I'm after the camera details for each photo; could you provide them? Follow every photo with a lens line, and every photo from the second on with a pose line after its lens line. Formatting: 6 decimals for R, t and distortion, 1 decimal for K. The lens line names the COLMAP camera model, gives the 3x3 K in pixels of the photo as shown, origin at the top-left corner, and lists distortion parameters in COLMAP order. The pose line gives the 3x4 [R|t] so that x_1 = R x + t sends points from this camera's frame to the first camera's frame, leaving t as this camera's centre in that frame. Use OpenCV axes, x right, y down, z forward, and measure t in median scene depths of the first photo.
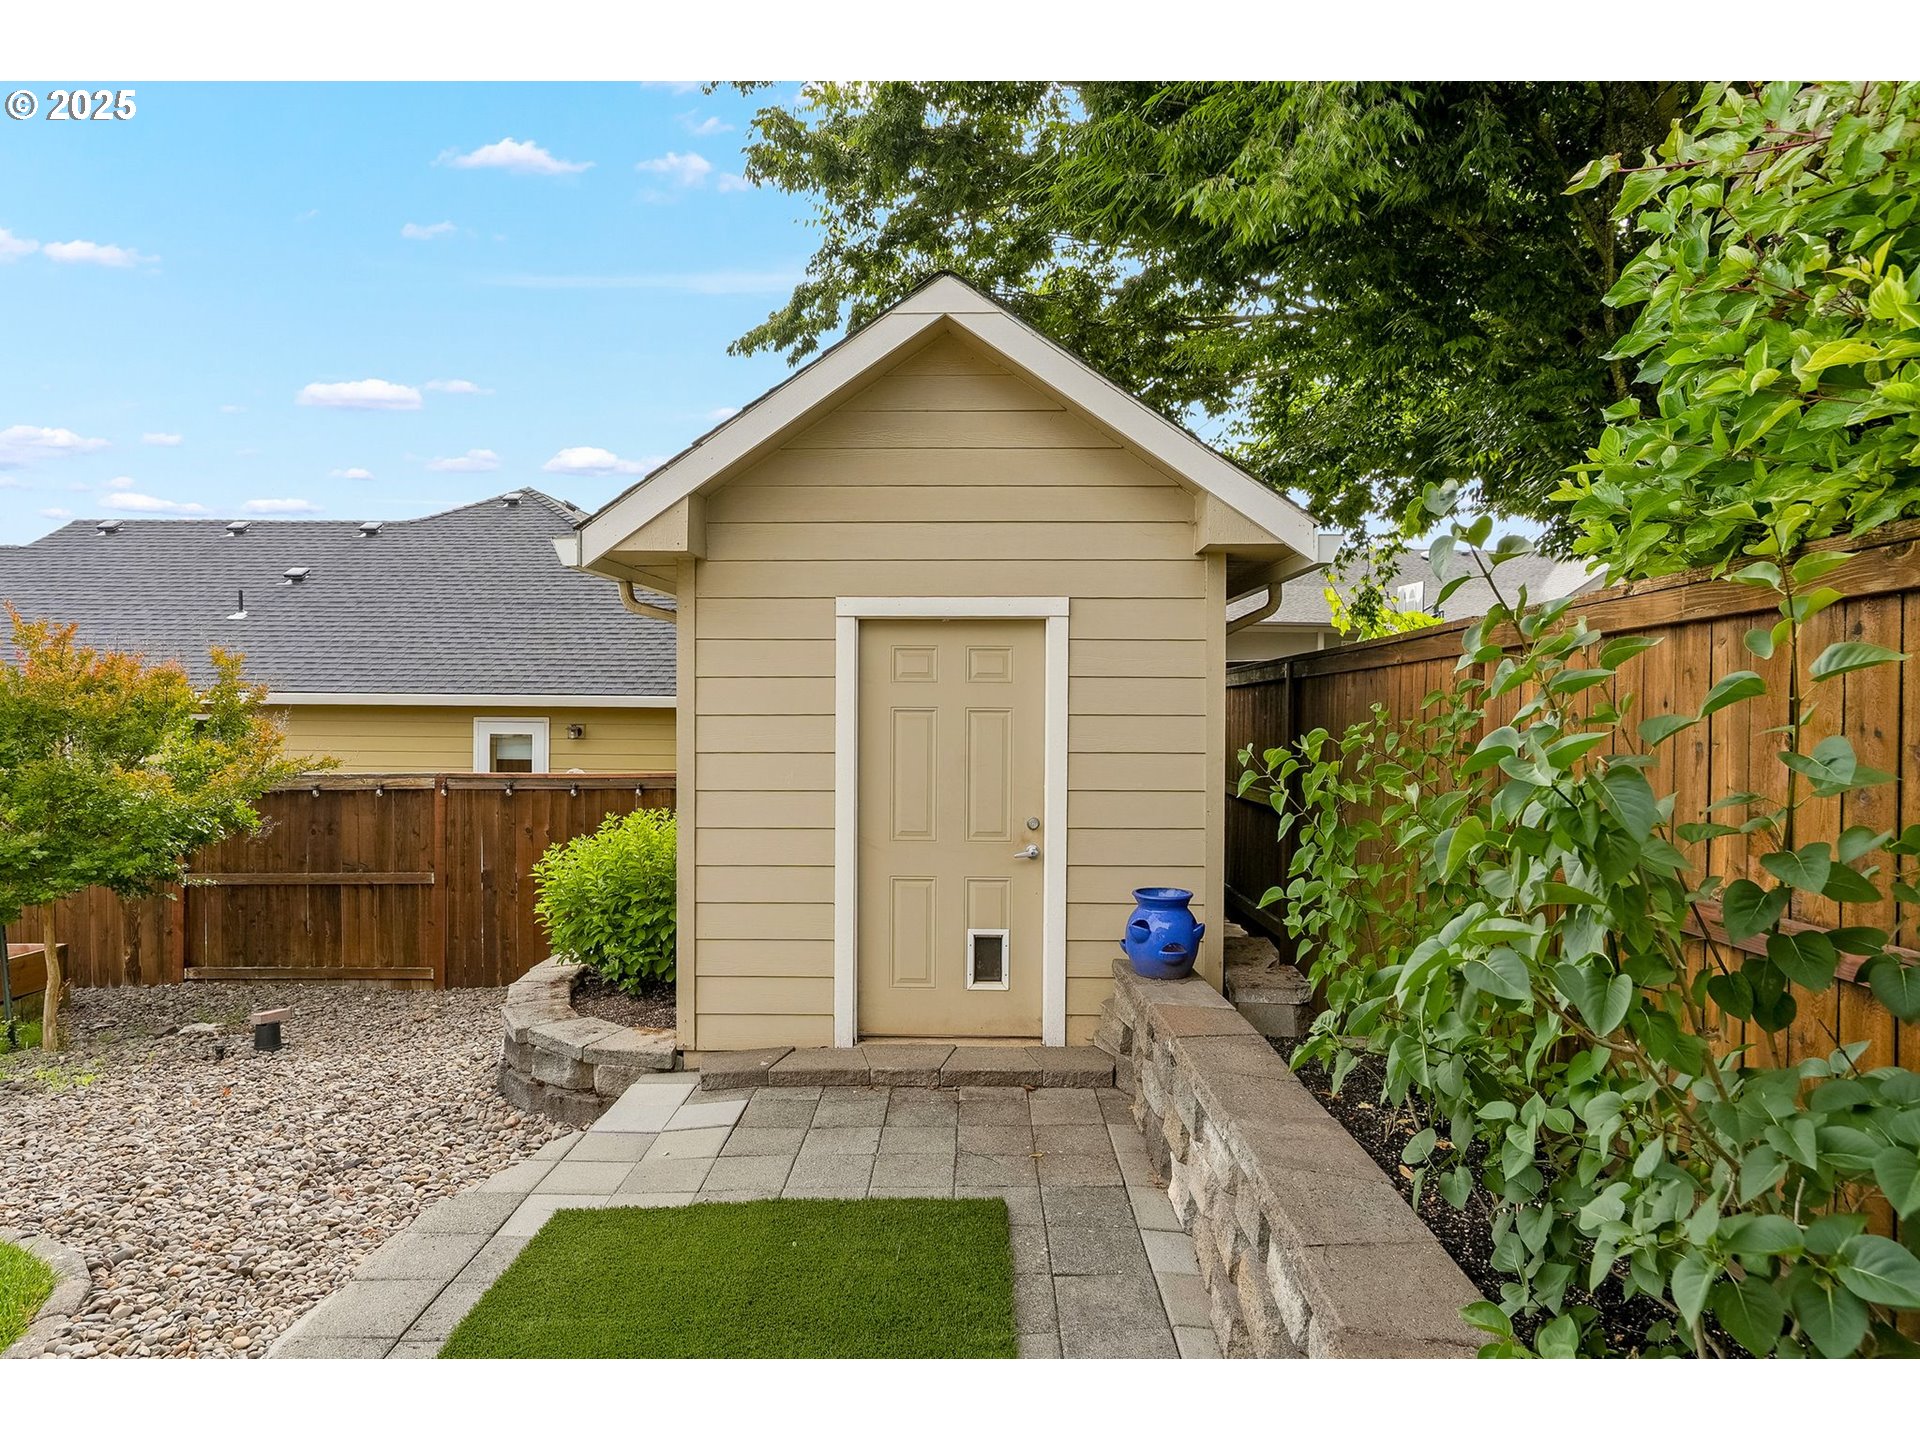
lens RADIAL K [[1037.9, 0, 960.0], [0, 1037.9, 720.0], [0, 0, 1]] dist [-0.024146, 0.021939]
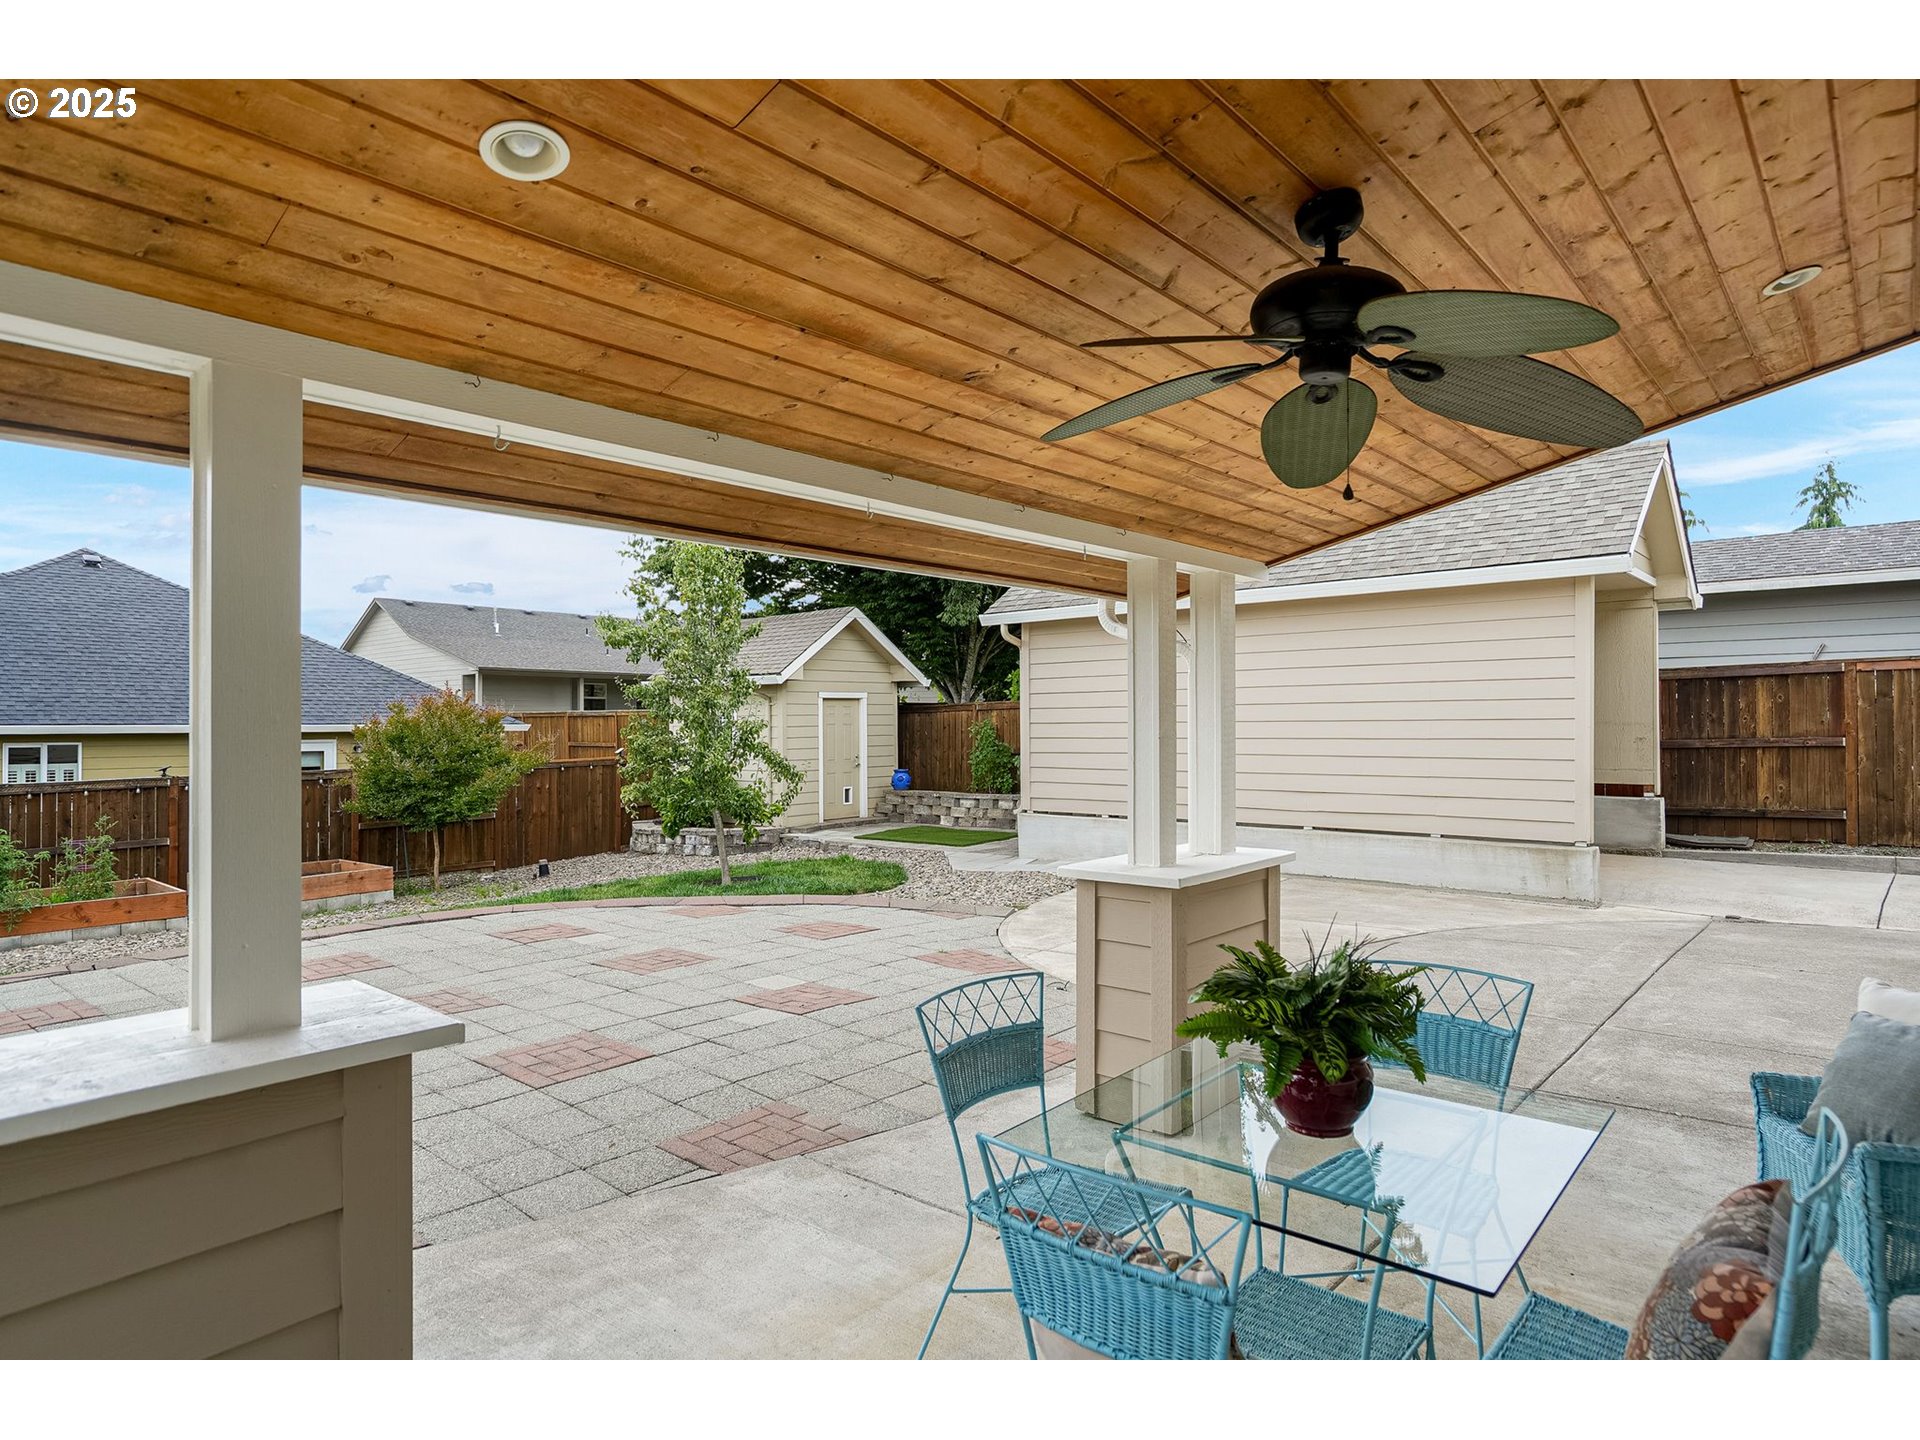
lens RADIAL K [[1037.9, 0, 960.0], [0, 1037.9, 720.0], [0, 0, 1]] dist [-0.024146, 0.021939]
pose [[0.667537, -0.005574, 0.744556, -2.321884], [0.020921, 0.999718, -0.011273, 0.024305], [-0.744282, 0.023102, 0.667465, -1.612467]]
